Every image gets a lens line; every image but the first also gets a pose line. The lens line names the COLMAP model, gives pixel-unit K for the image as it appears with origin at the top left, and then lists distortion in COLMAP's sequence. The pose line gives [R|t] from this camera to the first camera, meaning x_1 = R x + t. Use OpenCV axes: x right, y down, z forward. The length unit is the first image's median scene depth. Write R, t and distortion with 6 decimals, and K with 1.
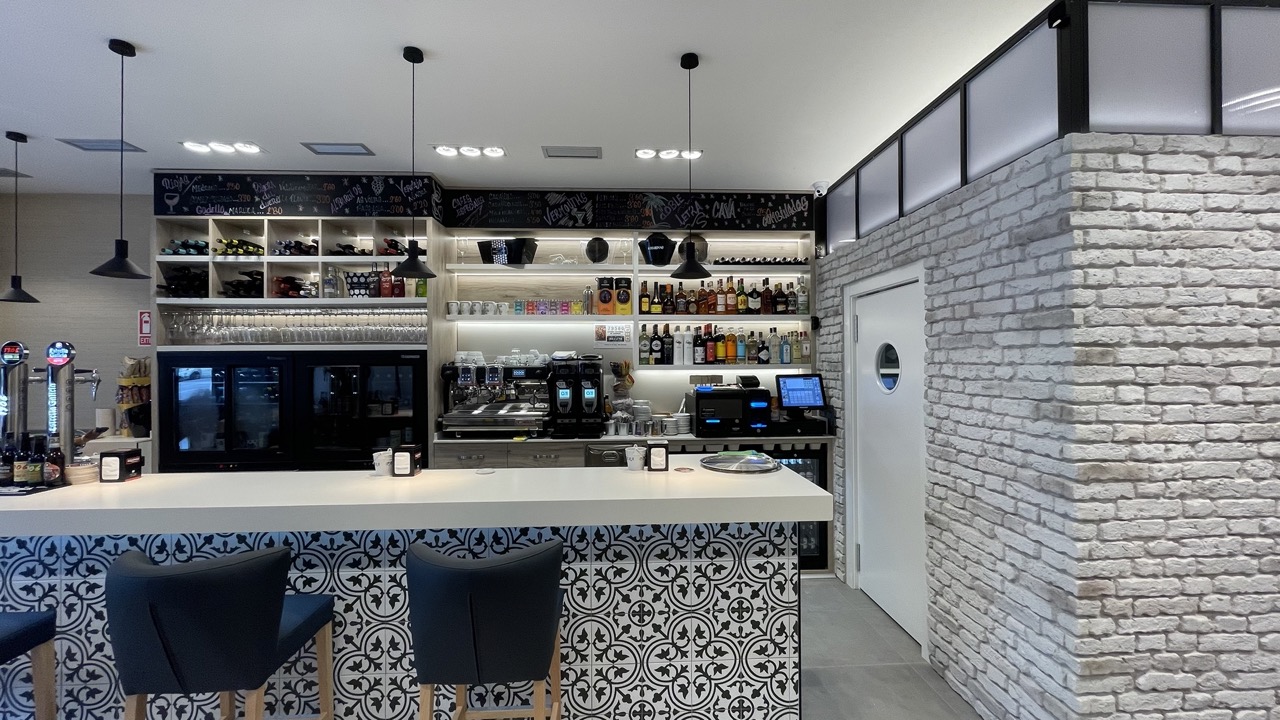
lens RADIAL K [[483.3, 0, 640.0], [0, 483.3, 357.9], [0, 0, 1]] dist [-0.000365, 0.000720]
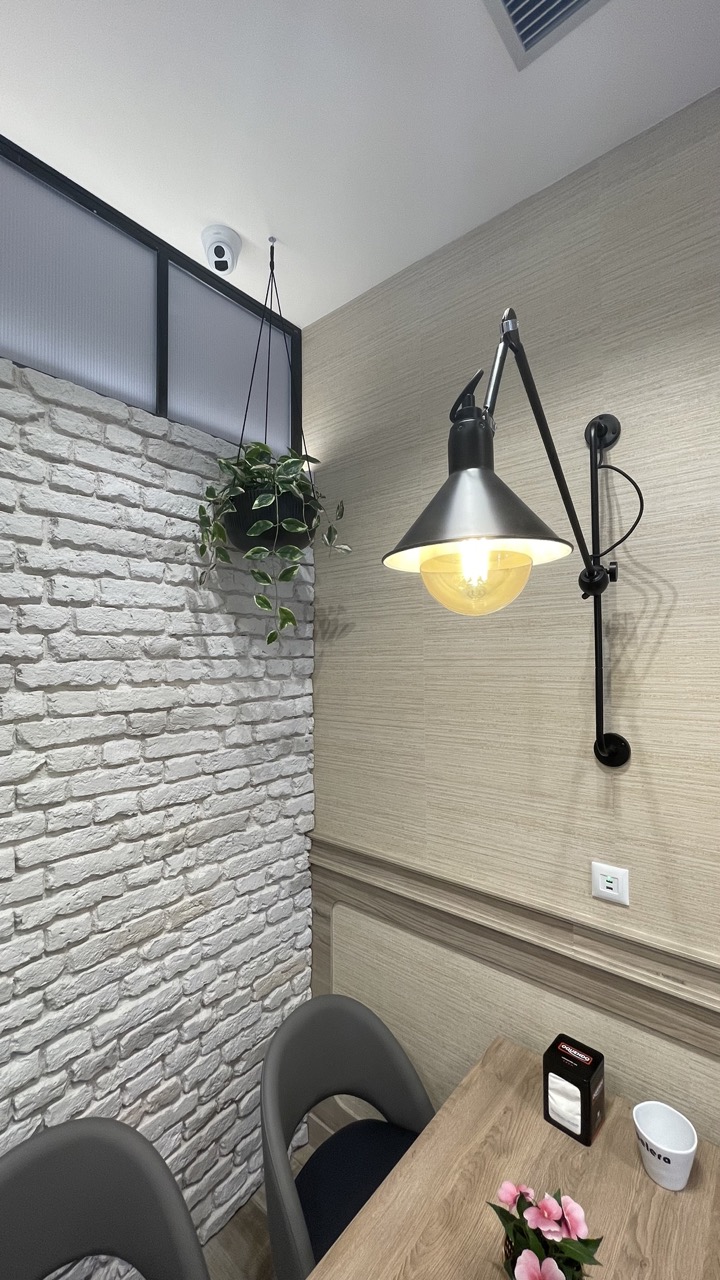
lens RADIAL K [[515.3, 0, 360.1], [0, 515.3, 643.8], [0, 0, 1]] dist [0.017571, 0.000146]
pose [[0.682173, 0.019072, 0.730942, 0.681943], [-0.001557, 0.999695, -0.024631, -0.071057], [-0.731189, 0.015665, 0.681995, 0.192369]]
